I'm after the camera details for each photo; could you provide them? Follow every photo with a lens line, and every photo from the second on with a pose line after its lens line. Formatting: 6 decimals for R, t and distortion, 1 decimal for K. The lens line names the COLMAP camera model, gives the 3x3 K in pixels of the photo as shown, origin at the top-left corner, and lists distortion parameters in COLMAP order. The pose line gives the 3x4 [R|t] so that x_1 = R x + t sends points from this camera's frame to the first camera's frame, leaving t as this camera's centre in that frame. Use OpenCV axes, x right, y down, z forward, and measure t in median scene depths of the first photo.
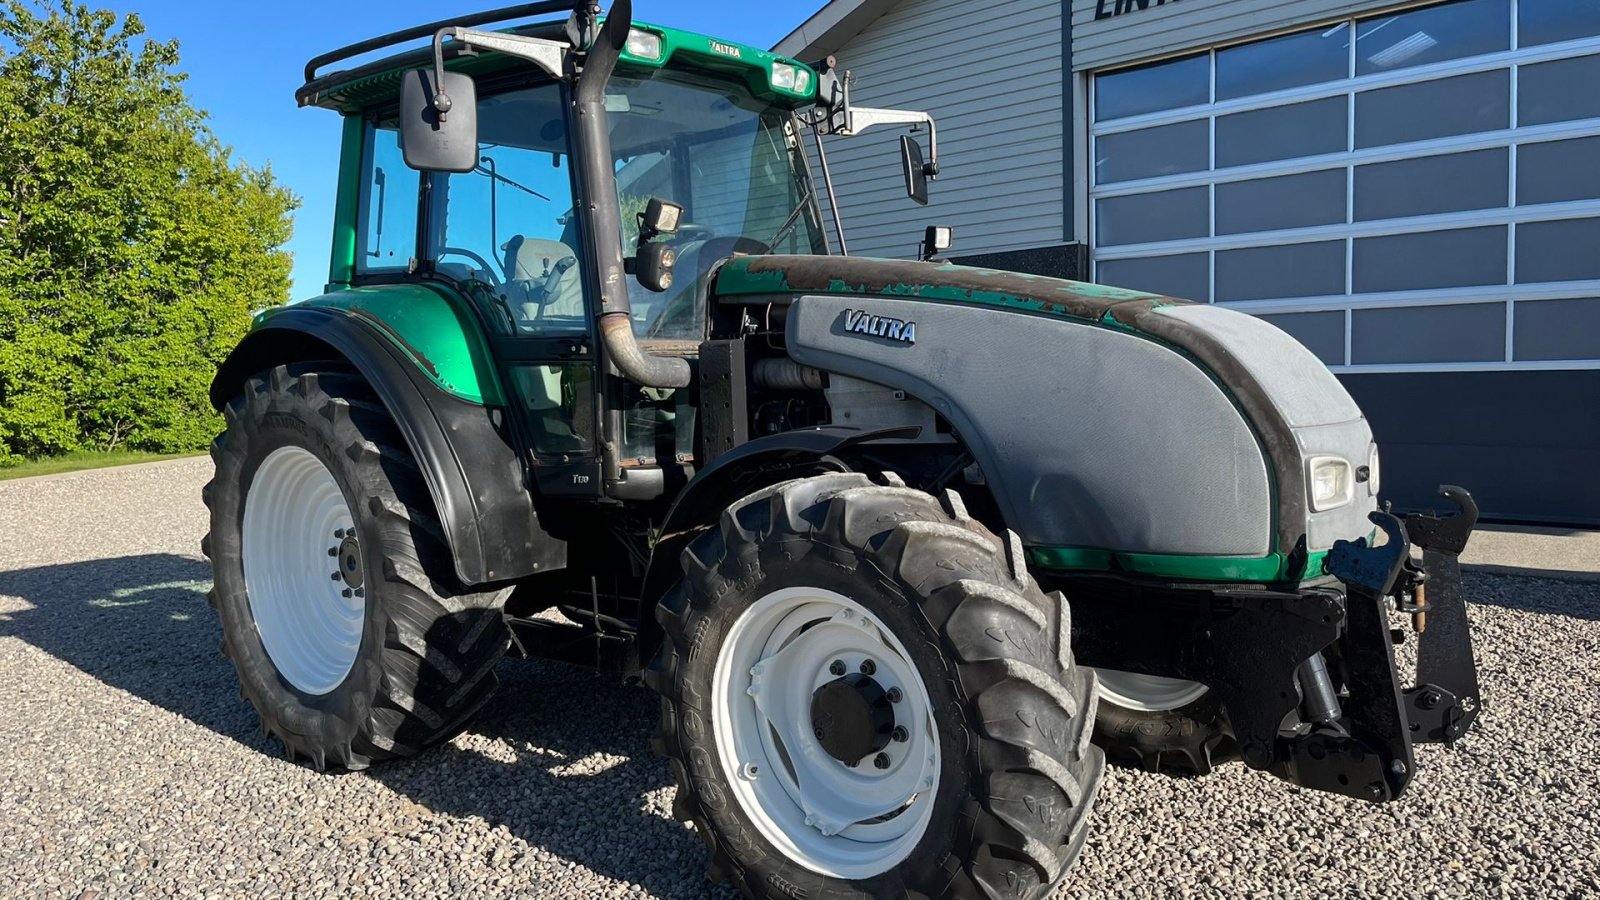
lens RADIAL K [[1201.7, 0, 805.9], [0, 1201.7, 461.5], [0, 0, 1]] dist [0.068387, -0.088661]
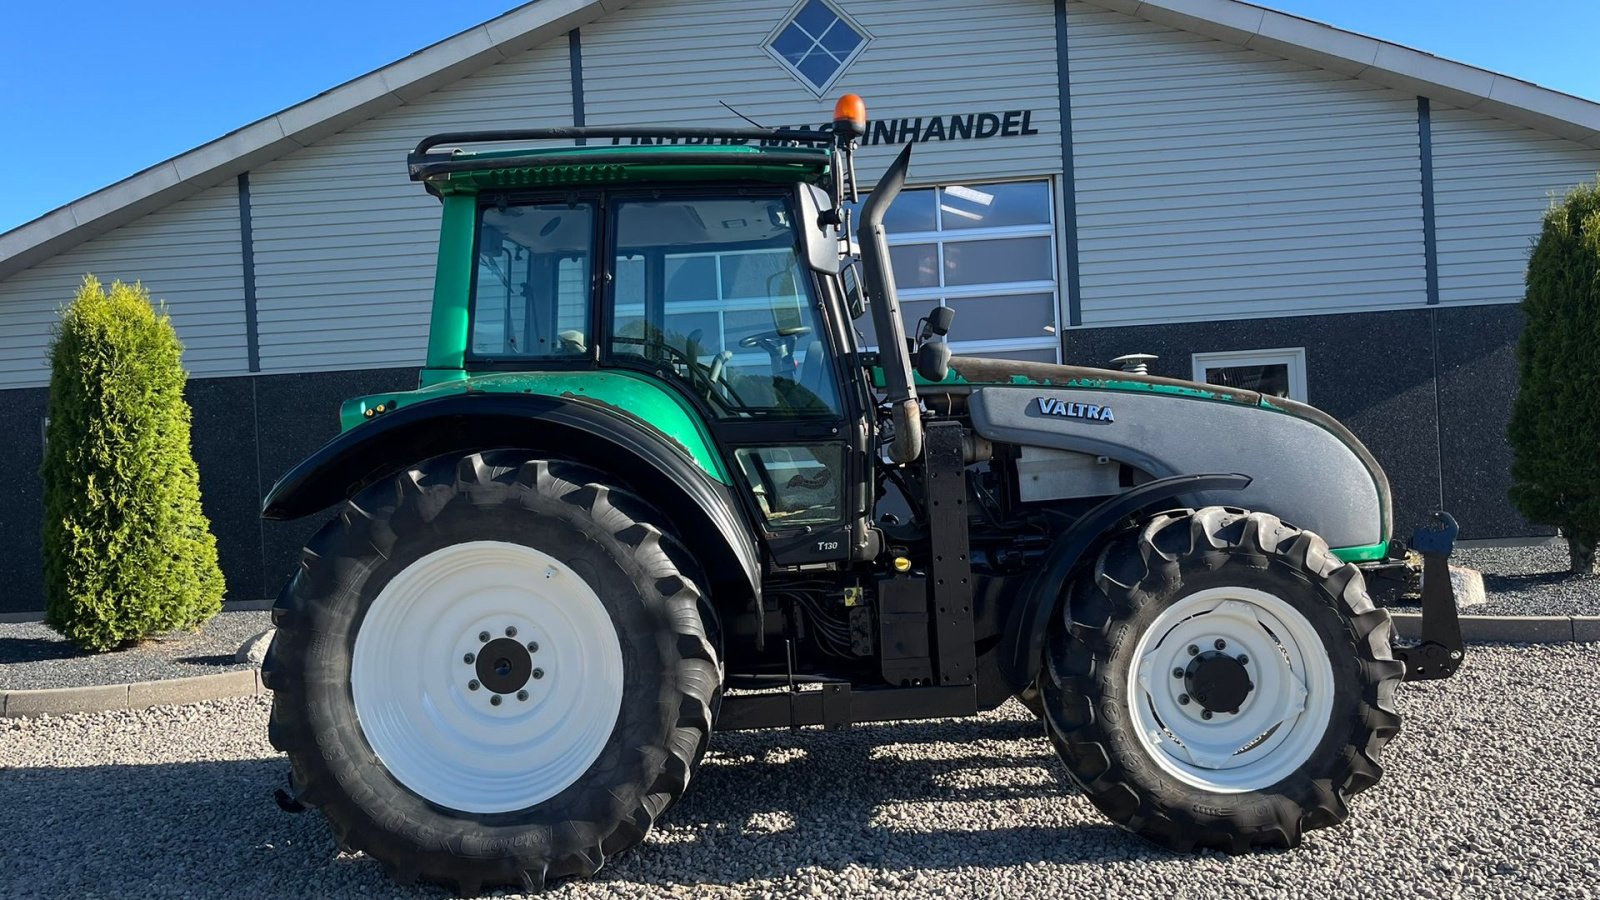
lens RADIAL K [[1201.7, 0, 811.7], [0, 1201.7, 455.7], [0, 0, 1]] dist [0.068387, -0.088661]
pose [[0.767195, -0.016355, 0.641205, -0.859124], [0.080644, 0.994202, -0.071131, 0.008945], [-0.636324, 0.106280, 0.764066, 0.134228]]
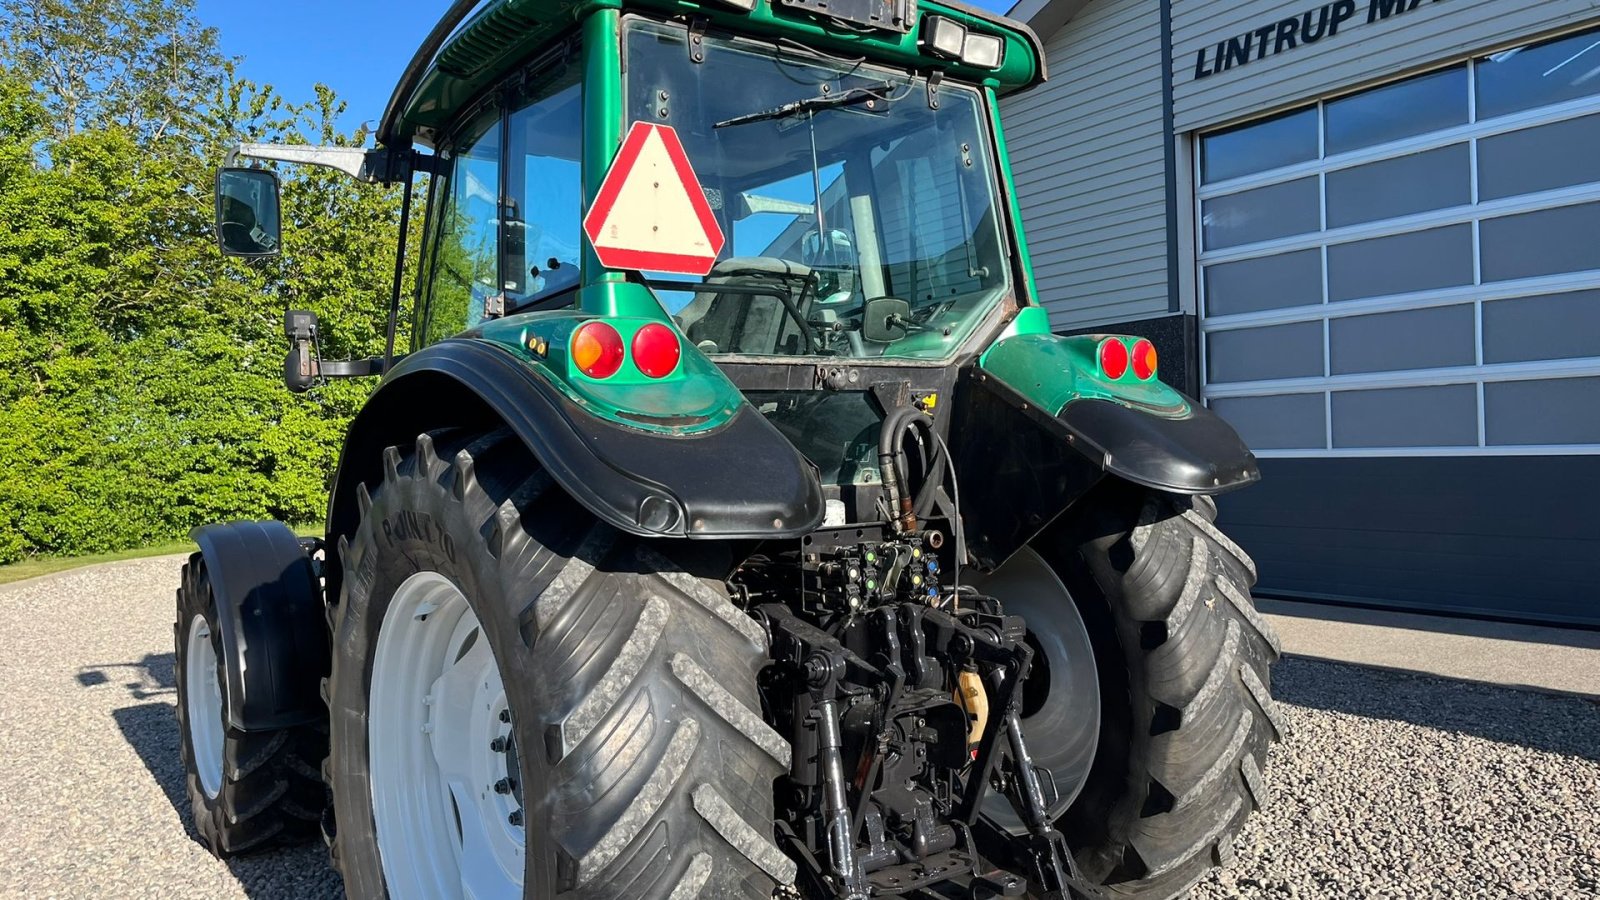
lens RADIAL K [[1201.7, 0, 792.4], [0, 1201.7, 433.9], [0, 0, 1]] dist [0.068387, -0.088661]
pose [[0.970571, -0.003931, -0.240782, 0.404467], [-0.016014, 0.996600, -0.080821, -0.022892], [0.240281, 0.082299, 0.967208, 0.095618]]
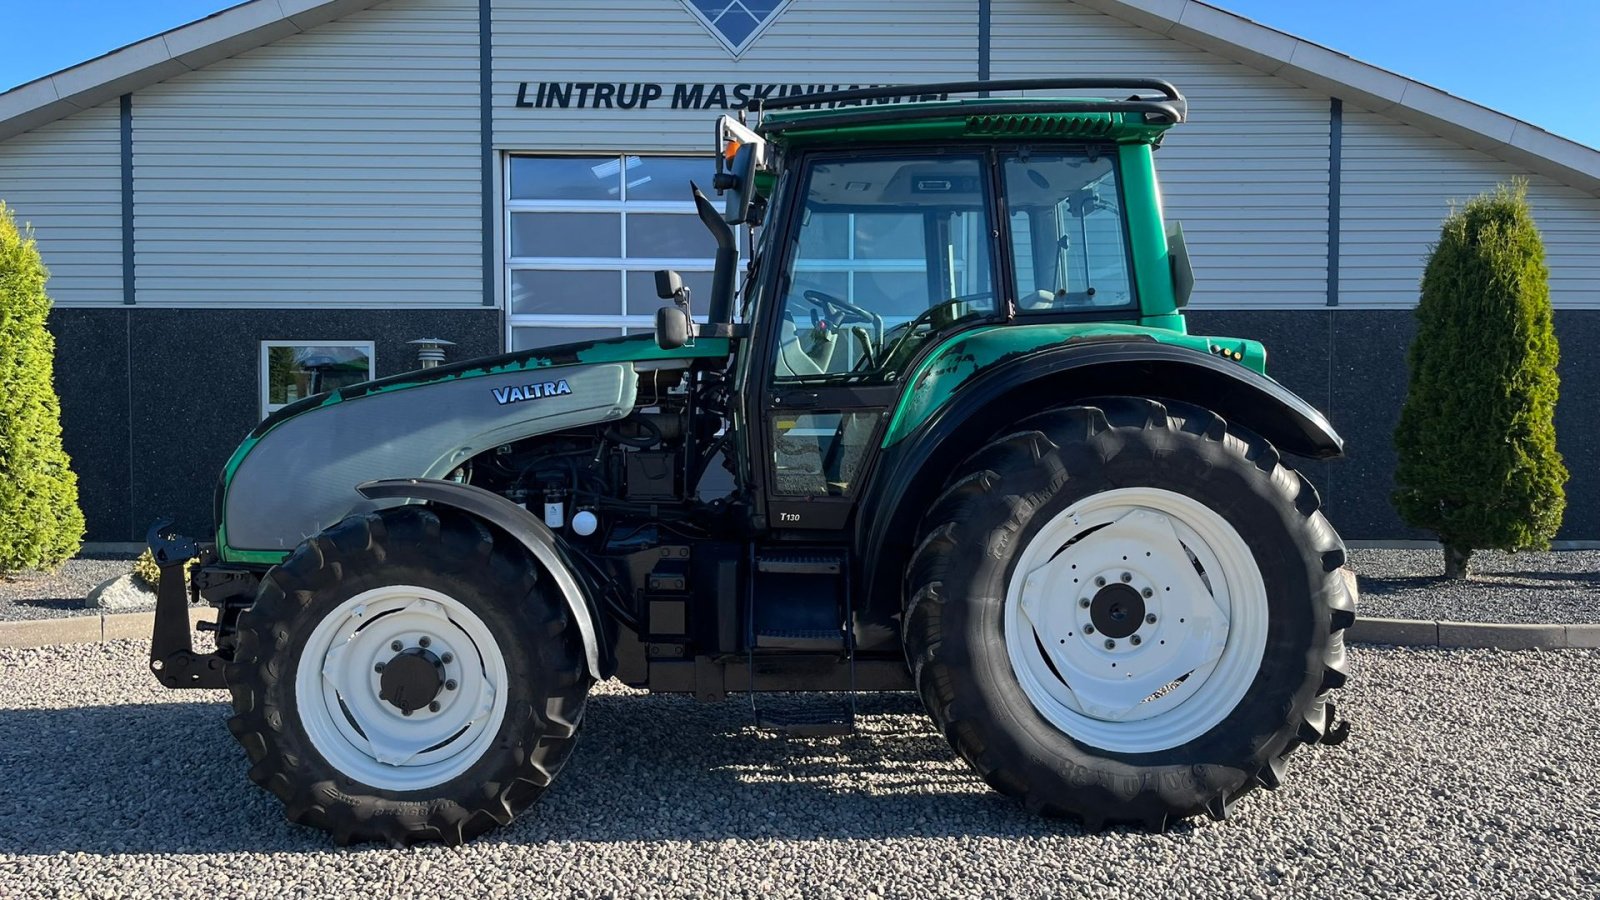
lens RADIAL K [[1201.7, 0, 794.2], [0, 1201.7, 459.7], [0, 0, 1]] dist [0.068387, -0.088661]
pose [[0.732674, 0.004150, 0.680567, -0.796159], [0.031183, 0.998727, -0.039661, 0.008173], [-0.679865, 0.050280, 0.731611, 0.130323]]
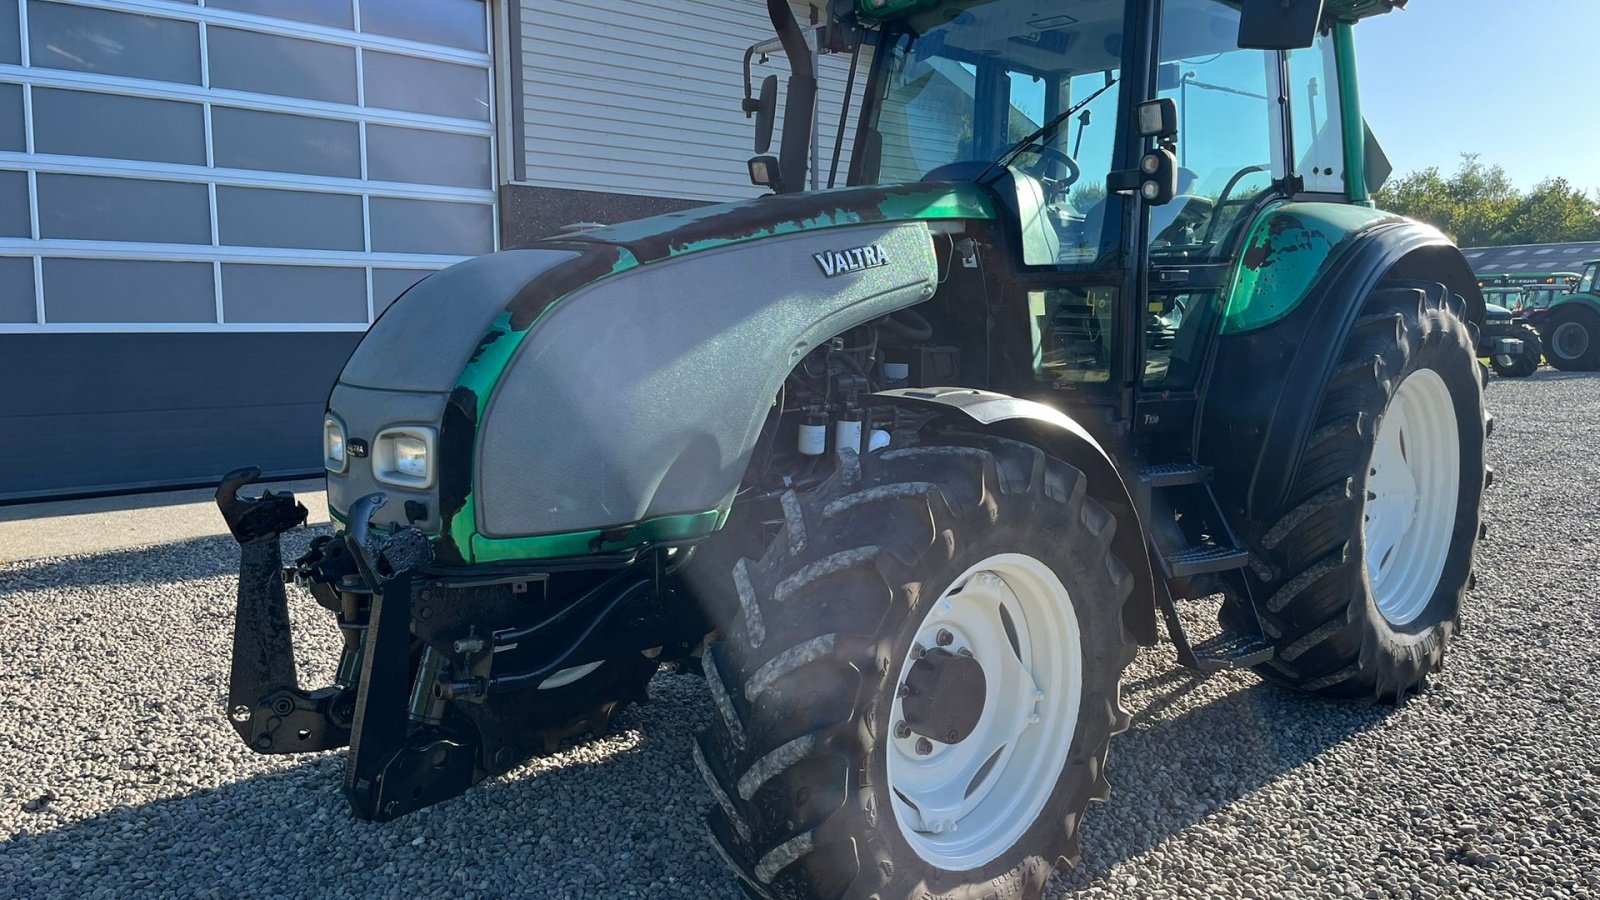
lens RADIAL K [[1201.7, 0, 806.1], [0, 1201.7, 453.0], [0, 0, 1]] dist [0.068387, -0.088661]
pose [[0.095416, -0.084926, 0.991808, -0.984487], [0.072725, 0.994286, 0.078141, -0.046099], [-0.992777, 0.064673, 0.101047, 1.069527]]
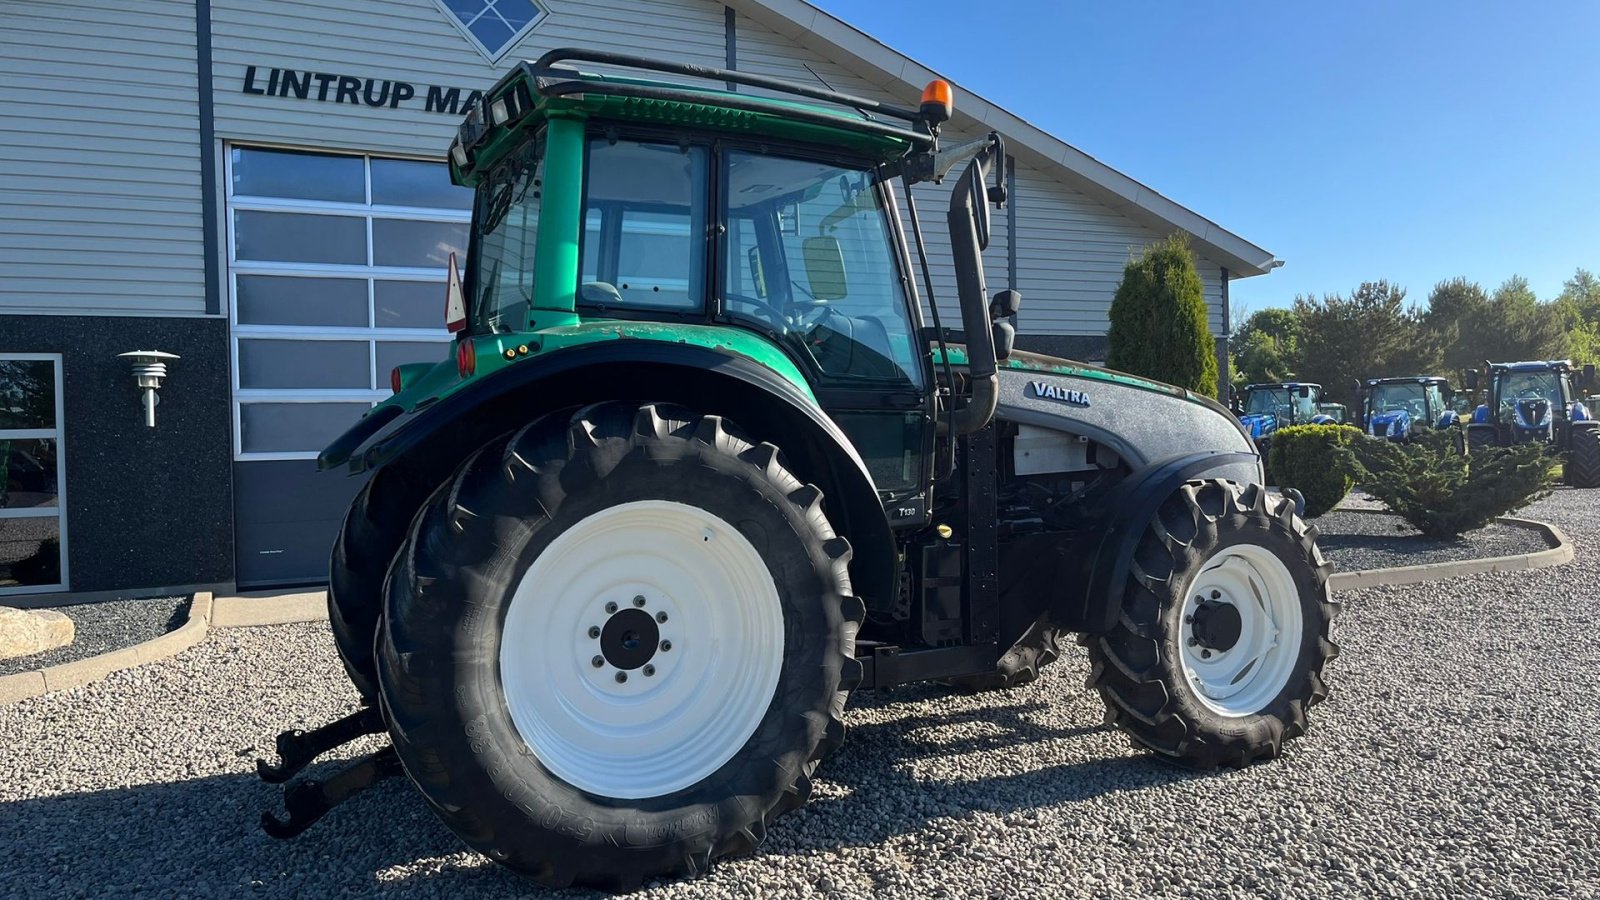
lens RADIAL K [[1201.7, 0, 808.0], [0, 1201.7, 454.3], [0, 0, 1]] dist [0.068387, -0.088661]
pose [[0.387087, 0.004981, 0.922030, -1.212183], [0.081101, 0.995926, -0.039428, -0.002635], [-0.918470, 0.090039, 0.385106, 0.596380]]
